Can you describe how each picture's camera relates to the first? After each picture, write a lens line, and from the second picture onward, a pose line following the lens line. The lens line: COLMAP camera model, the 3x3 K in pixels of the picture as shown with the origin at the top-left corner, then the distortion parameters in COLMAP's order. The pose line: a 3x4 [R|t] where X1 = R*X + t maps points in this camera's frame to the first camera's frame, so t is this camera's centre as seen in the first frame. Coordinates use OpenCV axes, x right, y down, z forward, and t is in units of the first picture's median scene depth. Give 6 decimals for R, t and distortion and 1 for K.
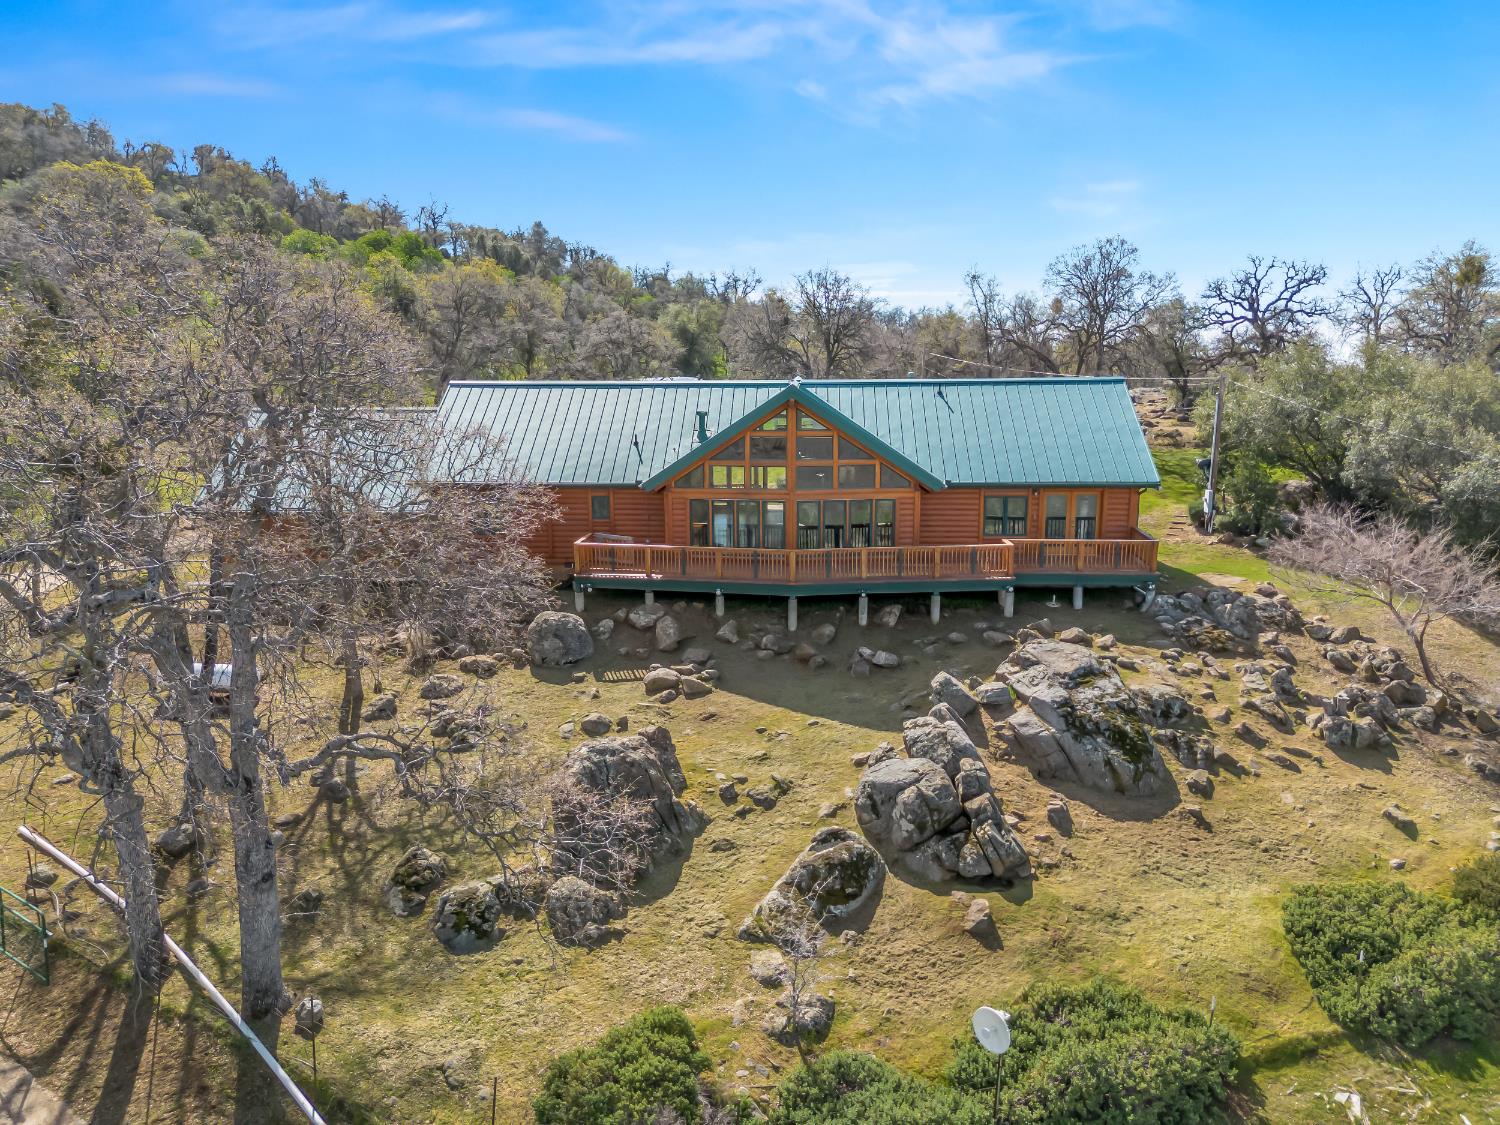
lens RADIAL K [[1034.2, 0, 734.7], [0, 1034.2, 565.9], [0, 0, 1]] dist [0.058000, -0.048626]
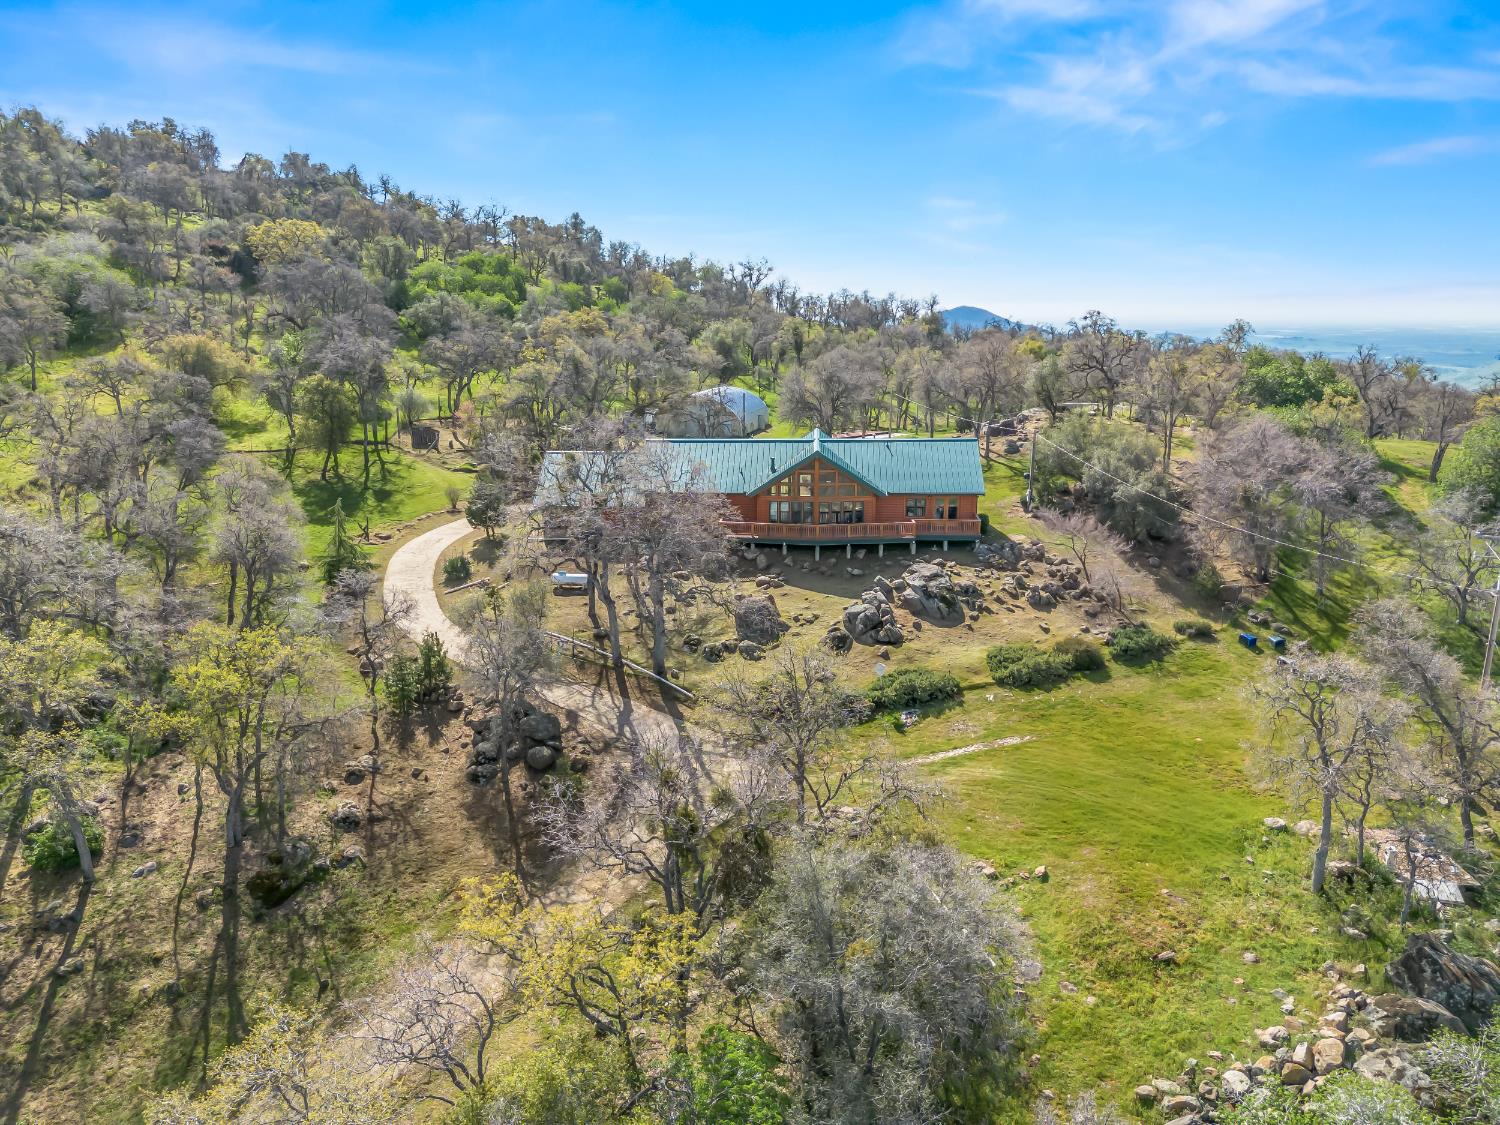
lens RADIAL K [[1034.2, 0, 743.3], [0, 1034.2, 569.2], [0, 0, 1]] dist [0.058000, -0.048626]
pose [[0.999976, -0.001546, 0.006755, -0.144688], [0.001182, 0.998566, 0.053531, -0.047604], [-0.006828, -0.053521, 0.998543, -1.498178]]
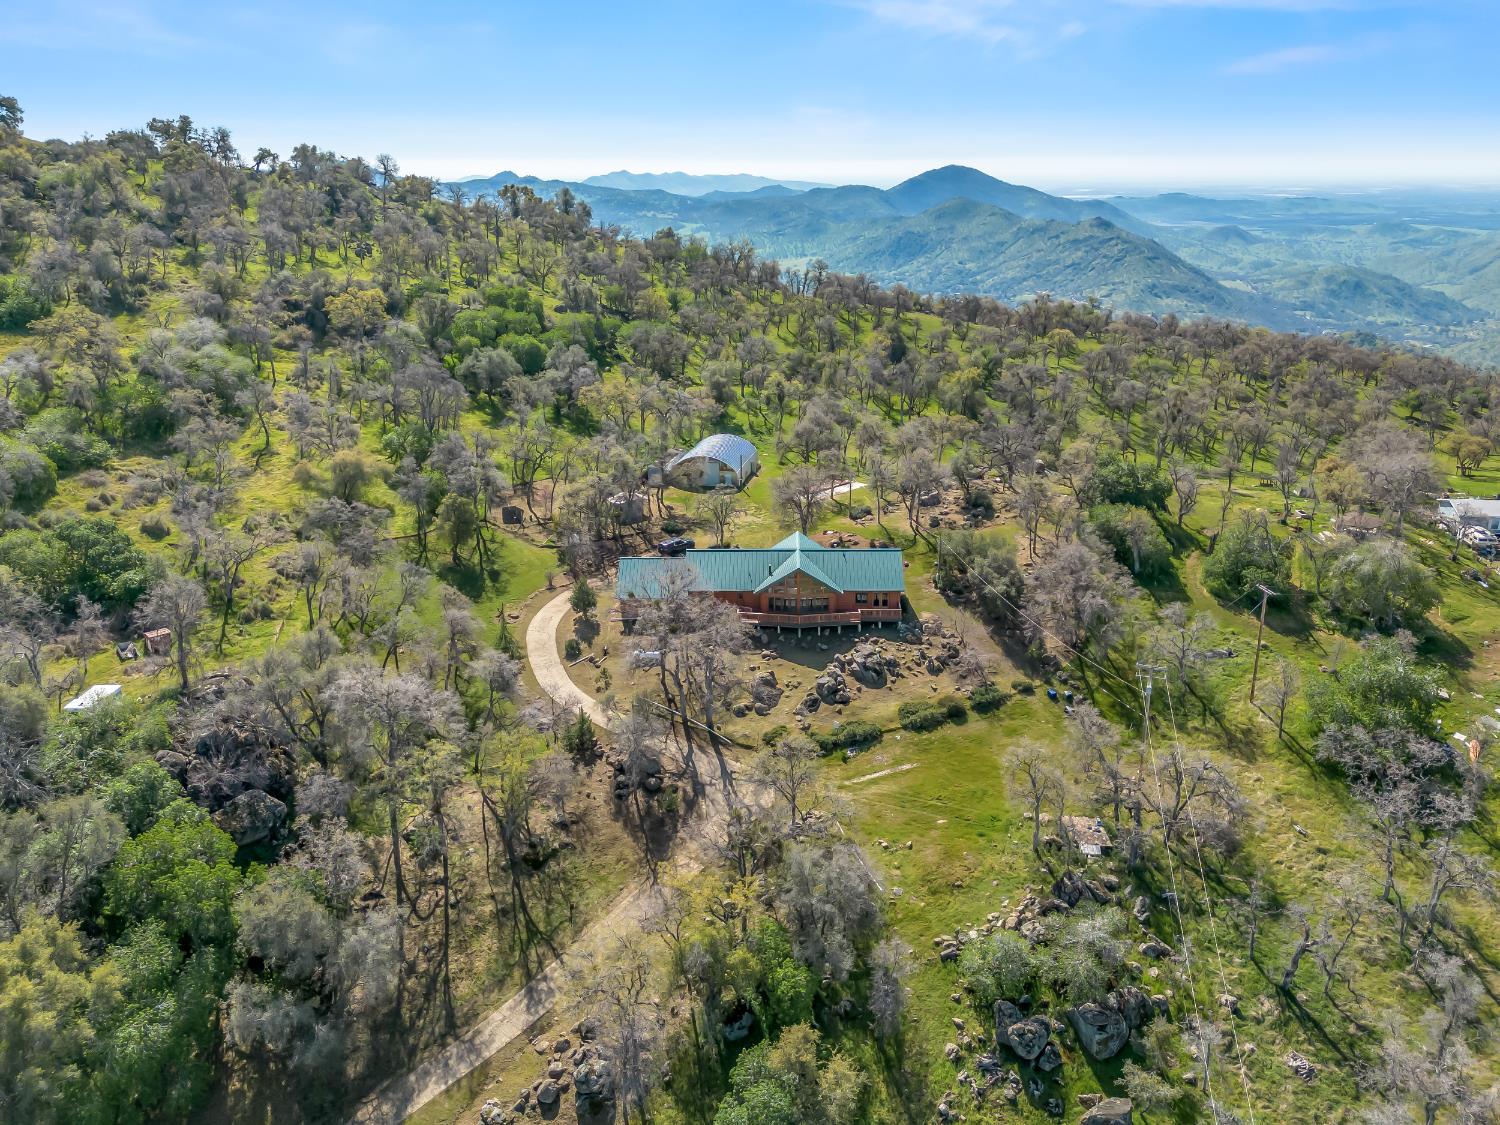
lens RADIAL K [[1034.2, 0, 757.7], [0, 1034.2, 549.1], [0, 0, 1]] dist [0.058000, -0.048626]
pose [[0.999063, -0.017104, 0.039748, -0.271057], [0.012581, 0.993699, 0.111372, -0.779466], [-0.041403, -0.110767, 0.992984, -3.036778]]
